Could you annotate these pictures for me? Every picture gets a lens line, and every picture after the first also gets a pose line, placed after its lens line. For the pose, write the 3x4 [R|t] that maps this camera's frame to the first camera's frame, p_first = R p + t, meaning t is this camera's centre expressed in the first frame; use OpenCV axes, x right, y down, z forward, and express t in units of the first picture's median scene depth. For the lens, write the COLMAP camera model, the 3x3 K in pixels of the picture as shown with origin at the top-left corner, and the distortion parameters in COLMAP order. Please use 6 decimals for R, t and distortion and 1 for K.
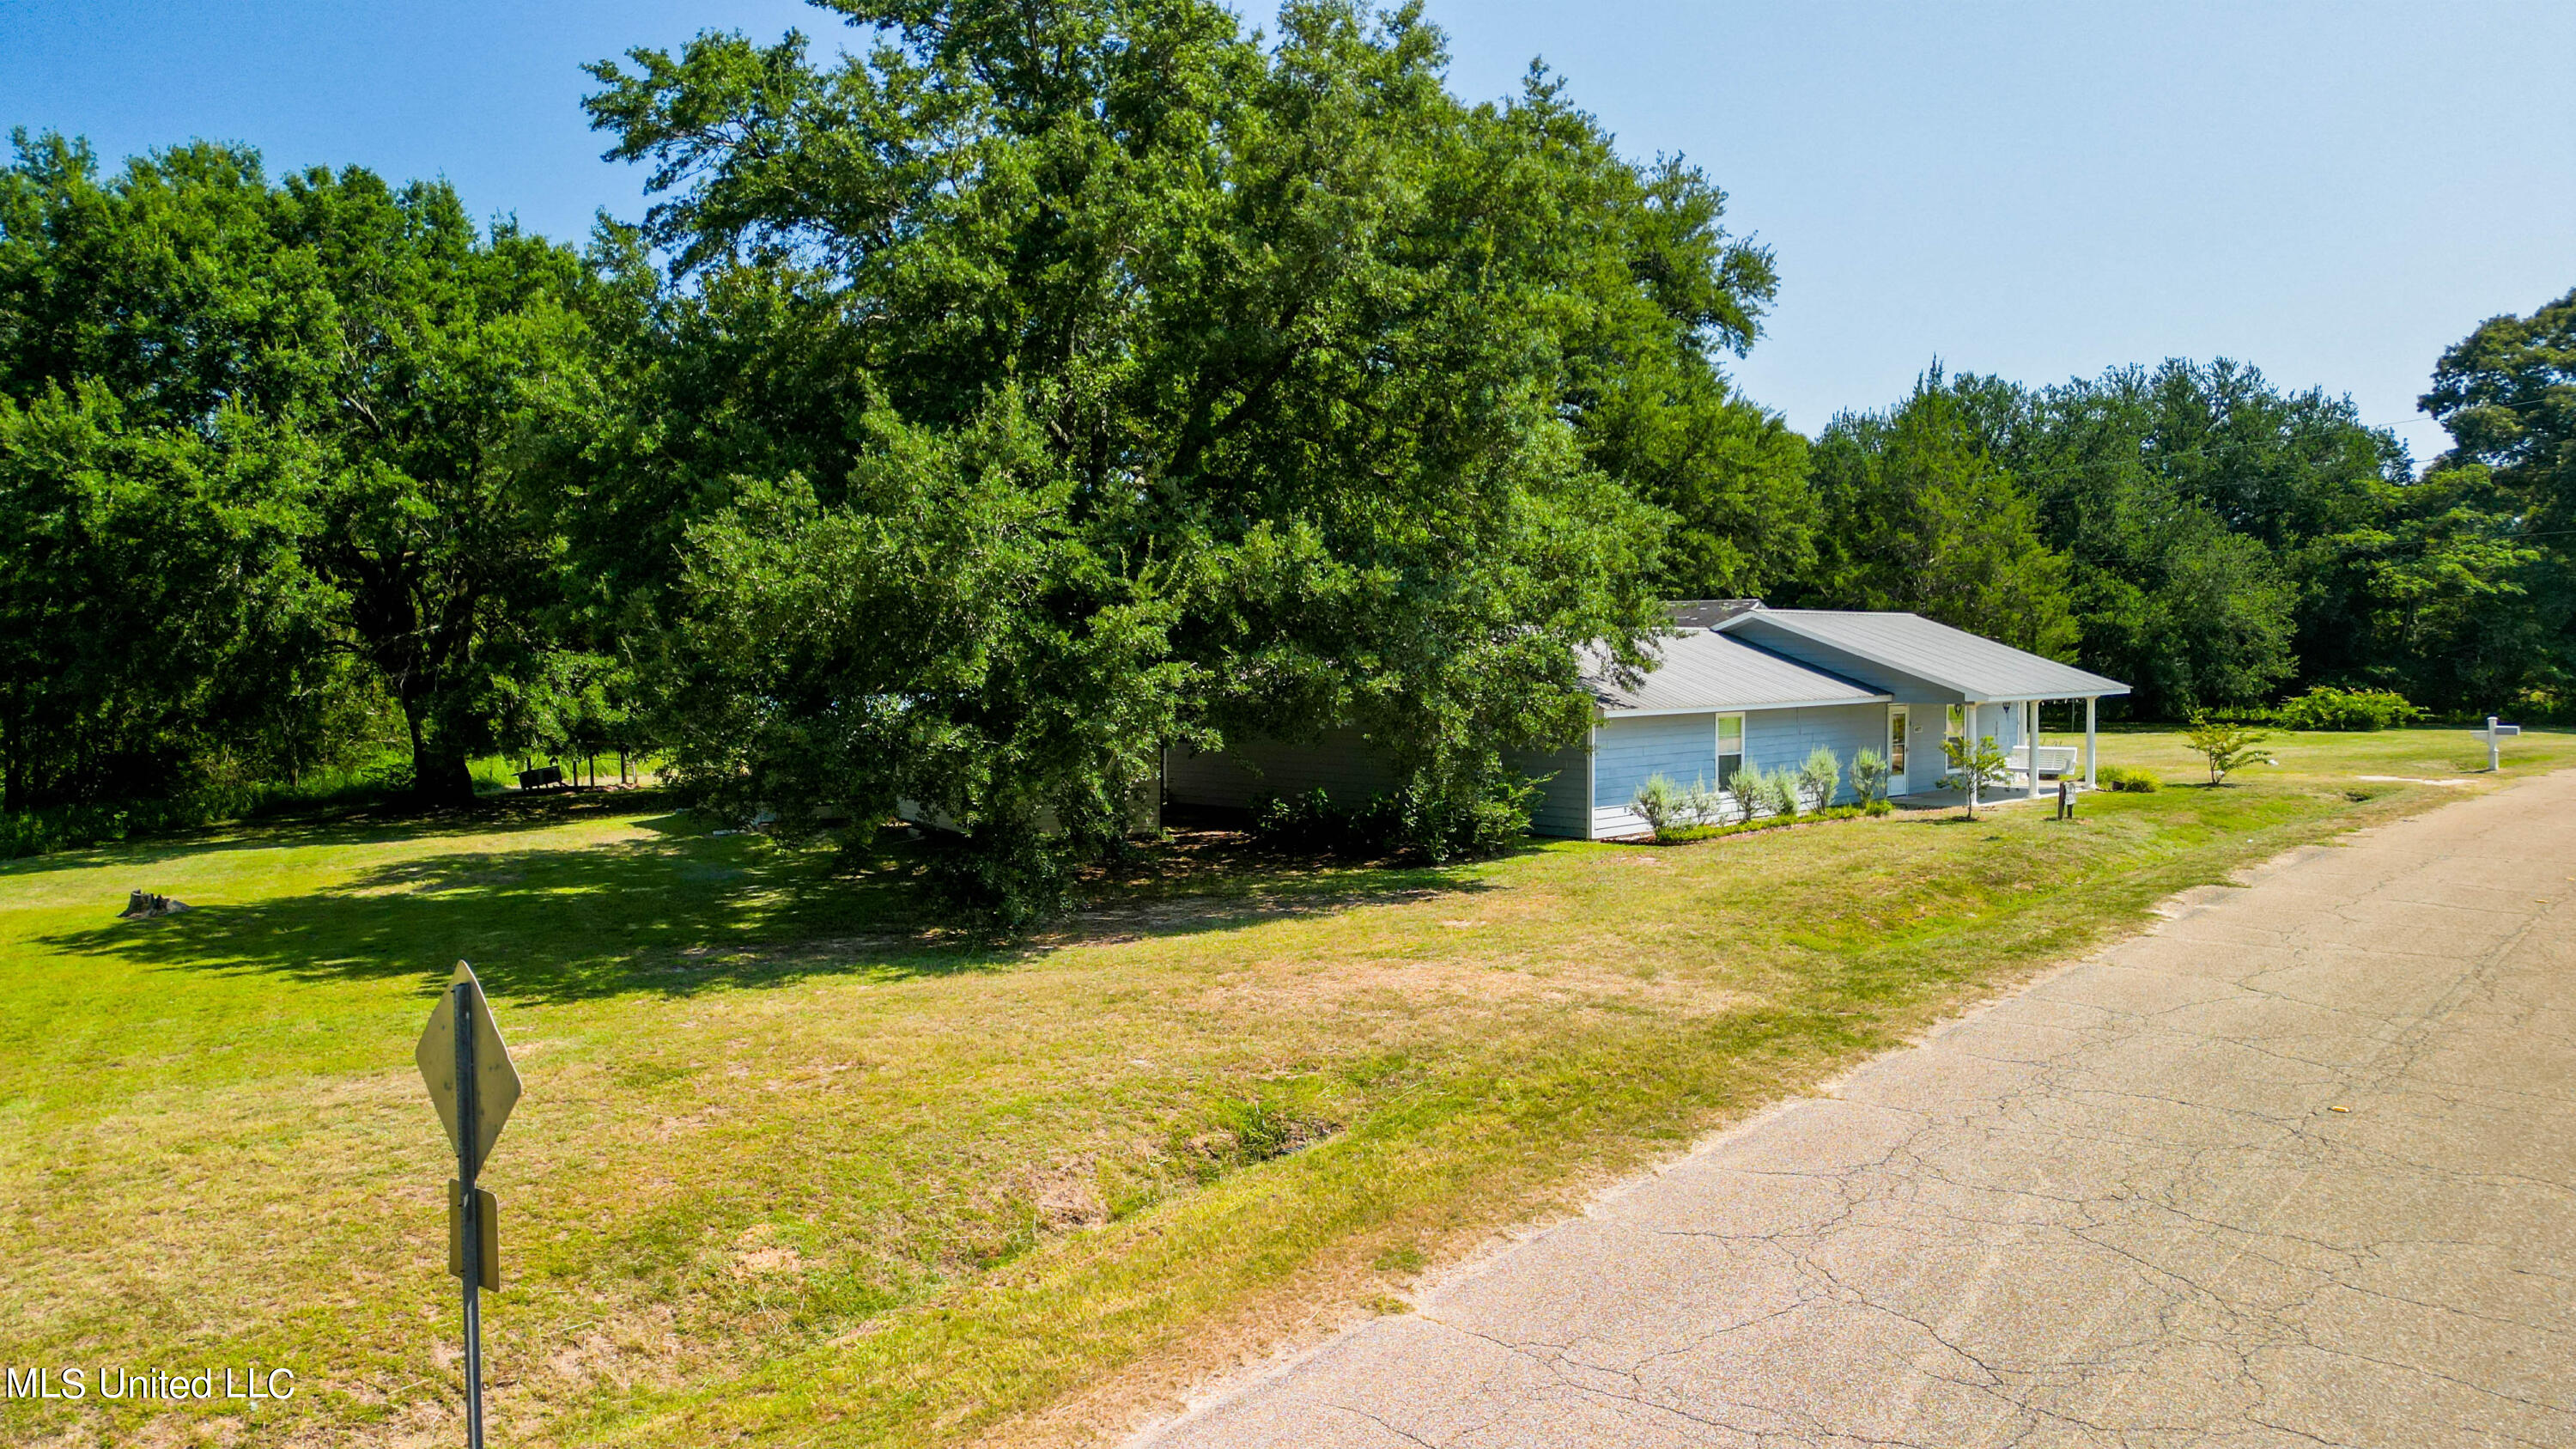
lens RADIAL K [[1798.0, 0, 1285.6], [0, 1798.0, 713.5], [0, 0, 1]] dist [0.045096, -0.038062]
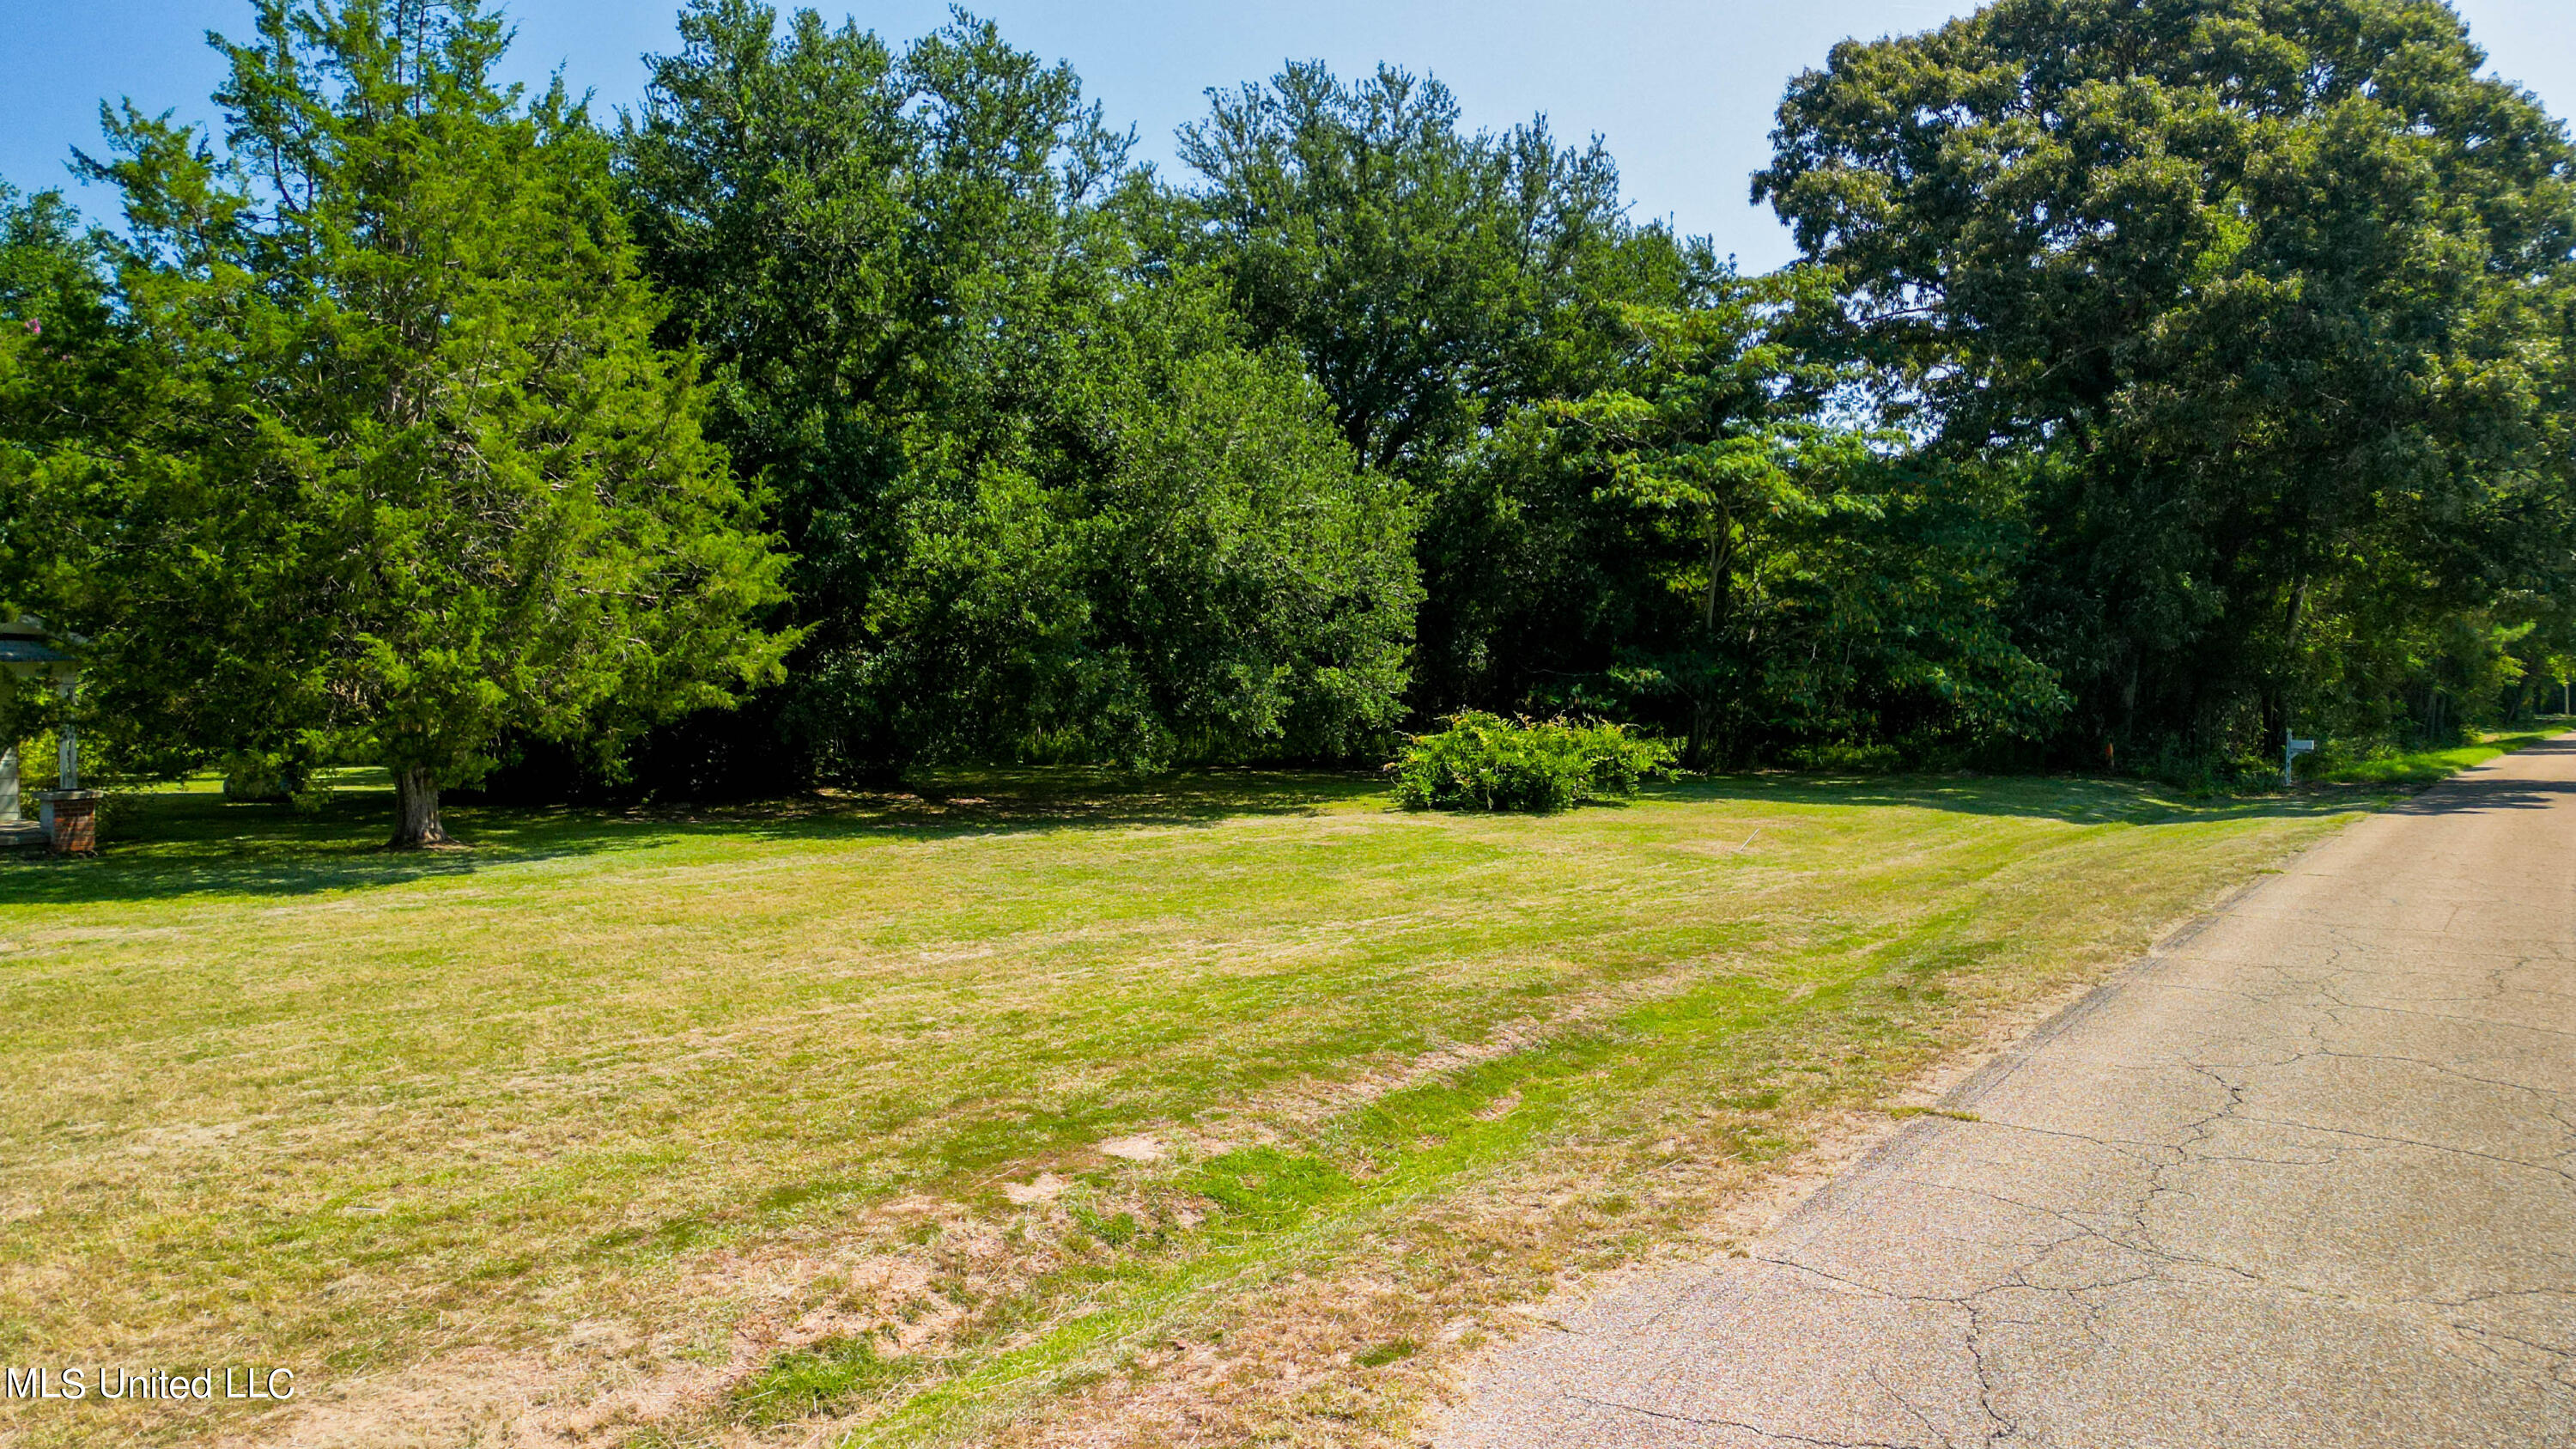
lens RADIAL K [[1798.0, 0, 1304.1], [0, 1798.0, 723.5], [0, 0, 1]] dist [0.045096, -0.038062]
pose [[0.980263, -0.009634, 0.197461, 0.416017], [0.007371, 0.999898, 0.012195, -0.016837], [-0.197559, -0.010499, 0.980235, 0.533185]]
